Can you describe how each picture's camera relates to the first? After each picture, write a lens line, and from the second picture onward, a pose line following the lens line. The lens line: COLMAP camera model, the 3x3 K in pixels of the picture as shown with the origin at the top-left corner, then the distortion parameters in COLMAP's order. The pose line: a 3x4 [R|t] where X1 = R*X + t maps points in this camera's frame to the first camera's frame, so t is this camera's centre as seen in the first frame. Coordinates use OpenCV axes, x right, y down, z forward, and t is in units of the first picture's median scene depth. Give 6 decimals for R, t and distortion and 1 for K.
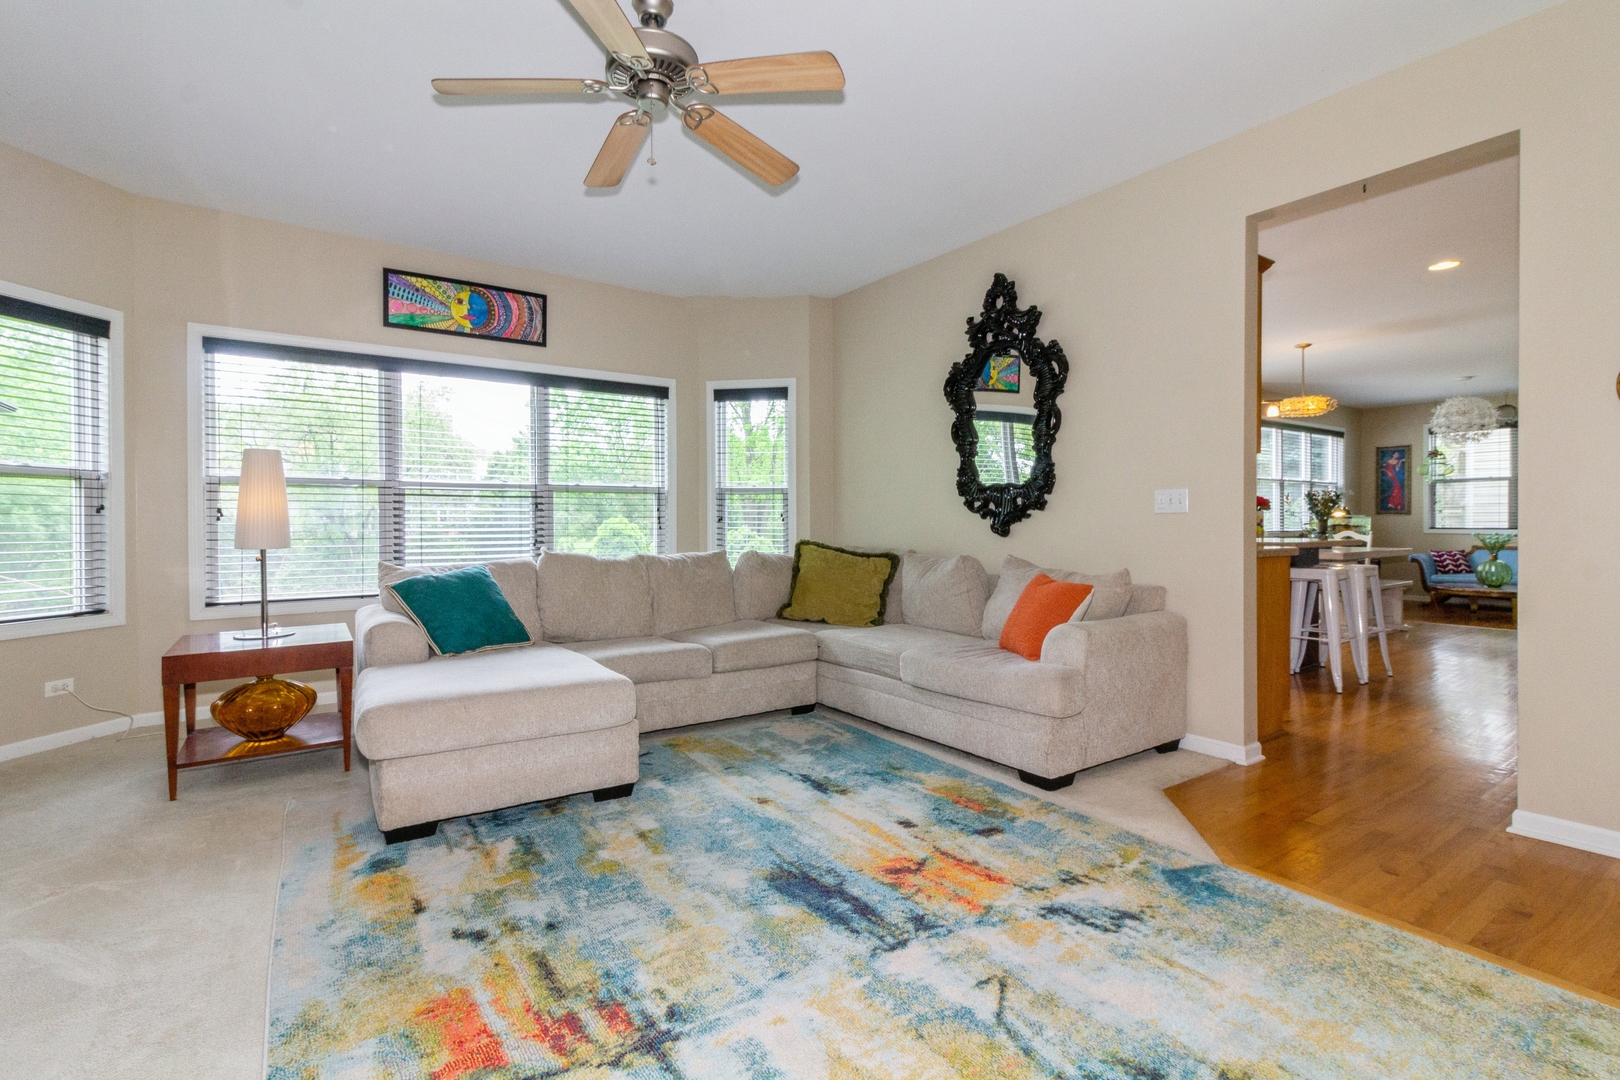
lens RADIAL K [[743.8, 0, 808.3], [0, 743.8, 516.1], [0, 0, 1]] dist [0.006446, 0.000260]
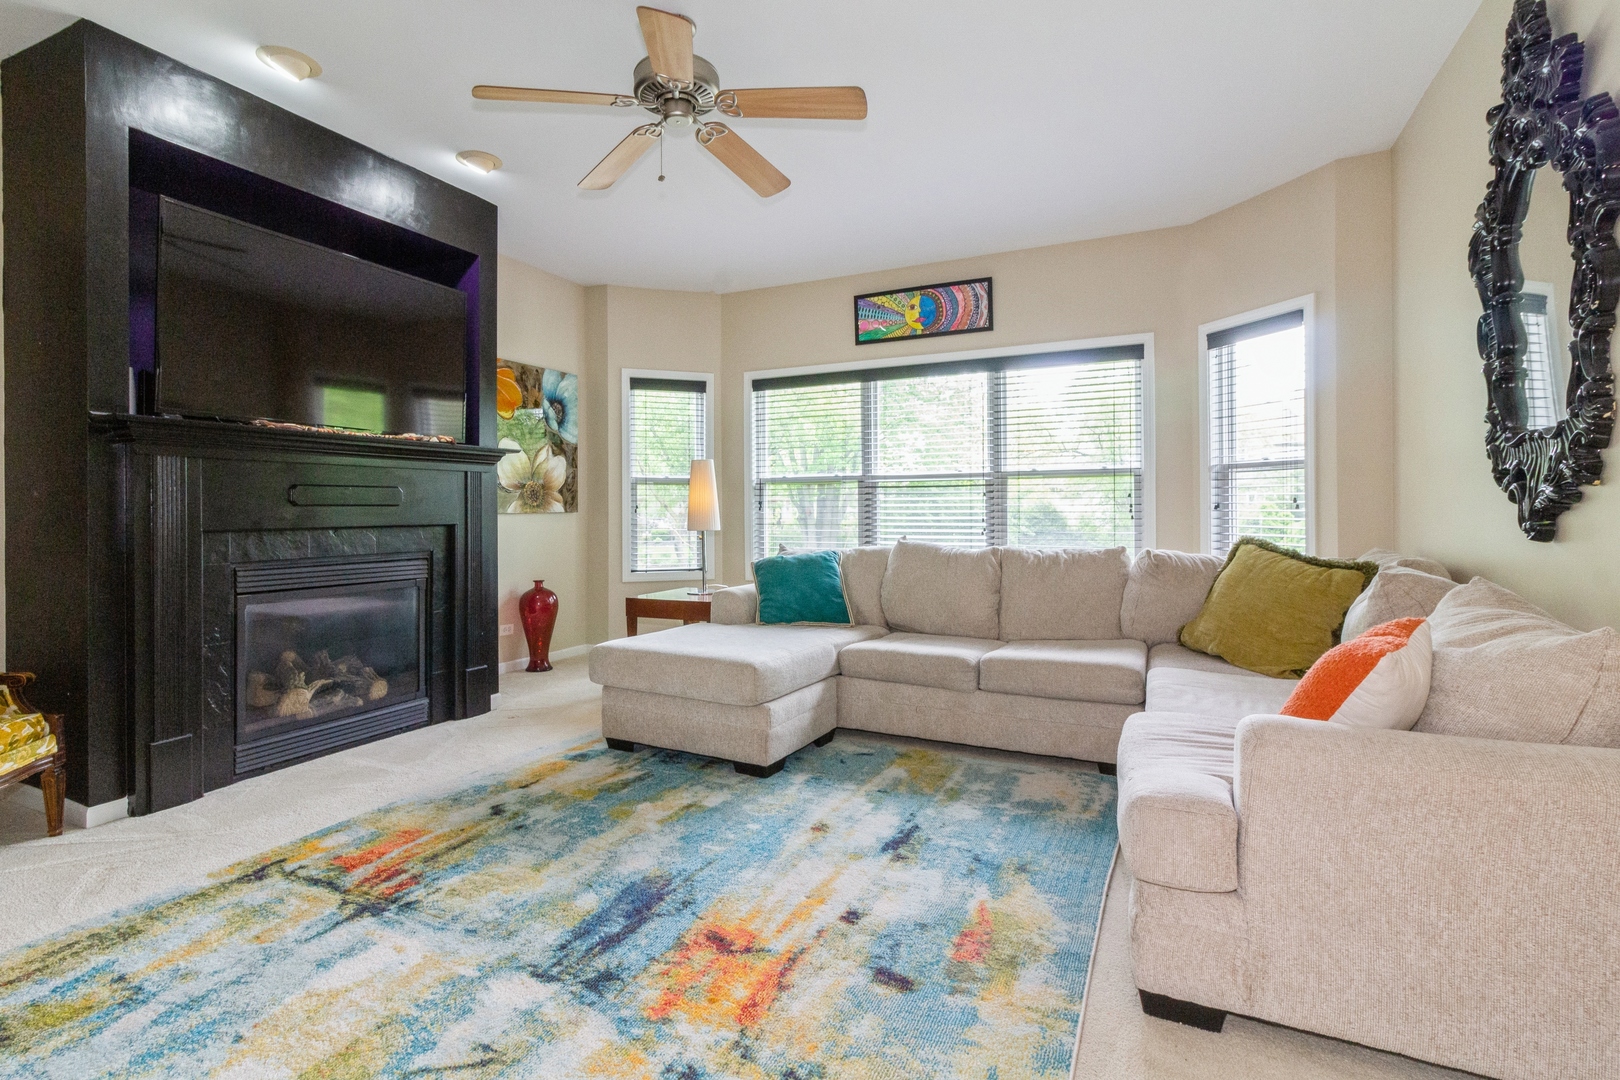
lens RADIAL K [[767.5, 0, 806.5], [0, 767.5, 504.0], [0, 0, 1]] dist [0.003853, 0.000624]
pose [[0.488500, -0.007666, -0.872530, 0.763322], [0.010053, 0.999944, -0.003157, 0.000022], [0.872506, -0.007229, 0.488550, 0.566869]]
